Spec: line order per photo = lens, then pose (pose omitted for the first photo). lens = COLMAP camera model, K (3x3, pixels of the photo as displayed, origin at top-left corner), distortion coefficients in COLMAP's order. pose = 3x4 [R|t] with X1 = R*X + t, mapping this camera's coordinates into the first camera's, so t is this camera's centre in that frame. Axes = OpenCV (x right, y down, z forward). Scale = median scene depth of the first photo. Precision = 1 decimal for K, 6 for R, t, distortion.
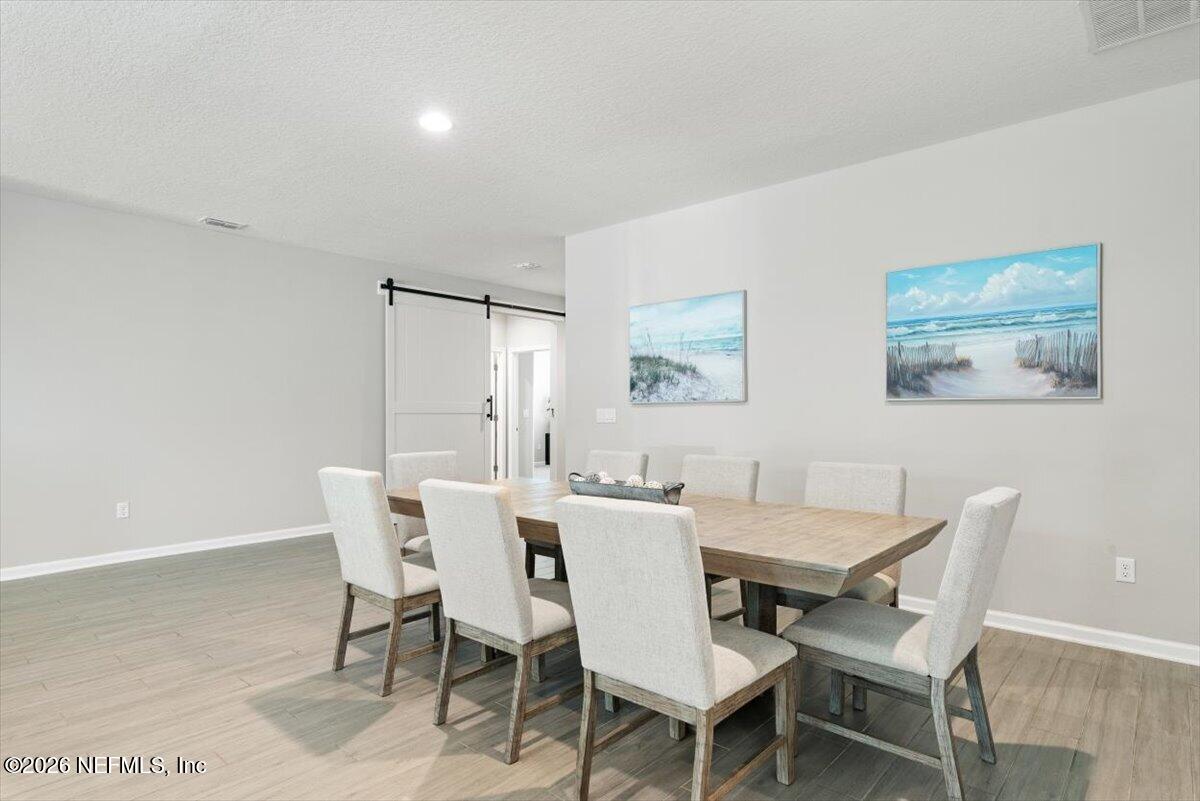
lens RADIAL K [[645.0, 0, 600.0], [0, 645.0, 400.5], [0, 0, 1]] dist [0.001140, 0.000096]
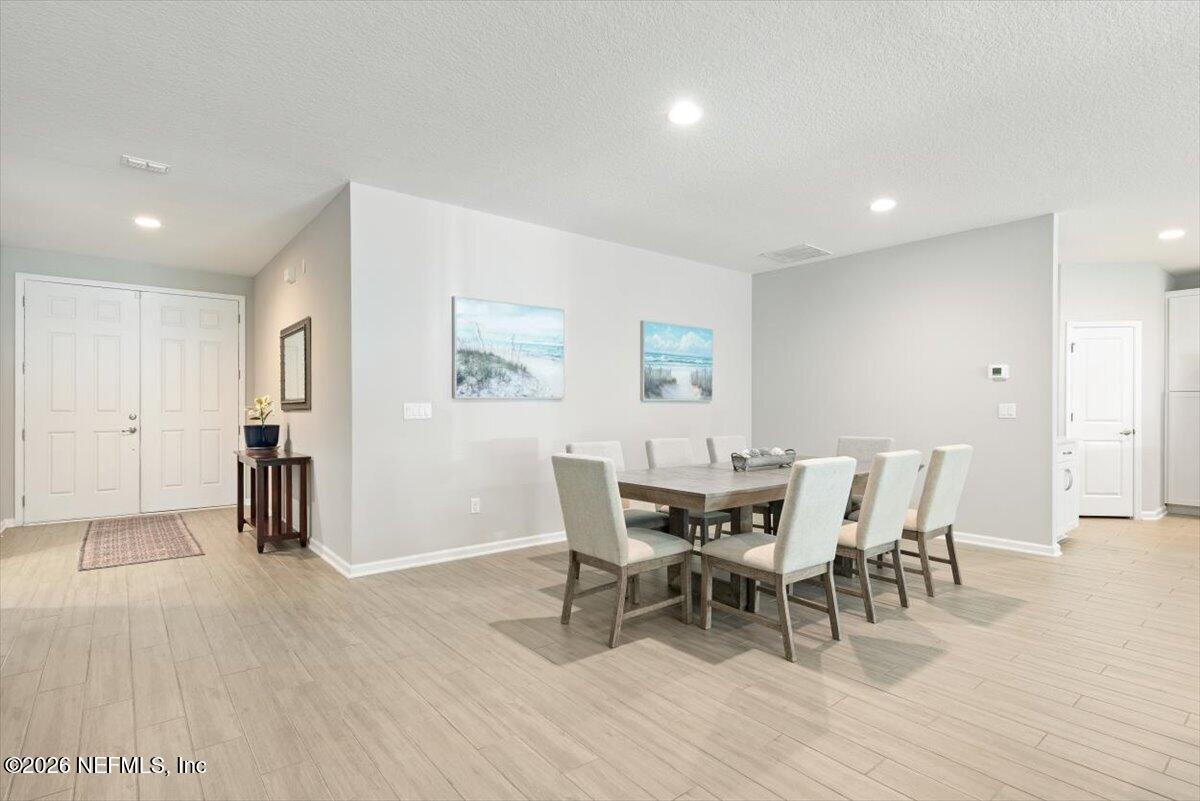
lens RADIAL K [[562.5, 0, 599.1], [0, 562.5, 425.4], [0, 0, 1]] dist [-0.000445, -0.000026]
pose [[0.184566, -0.031304, 0.982321, -0.804505], [-0.017943, 0.999219, 0.035214, 0.013066], [-0.982656, -0.024125, 0.183860, 0.695896]]
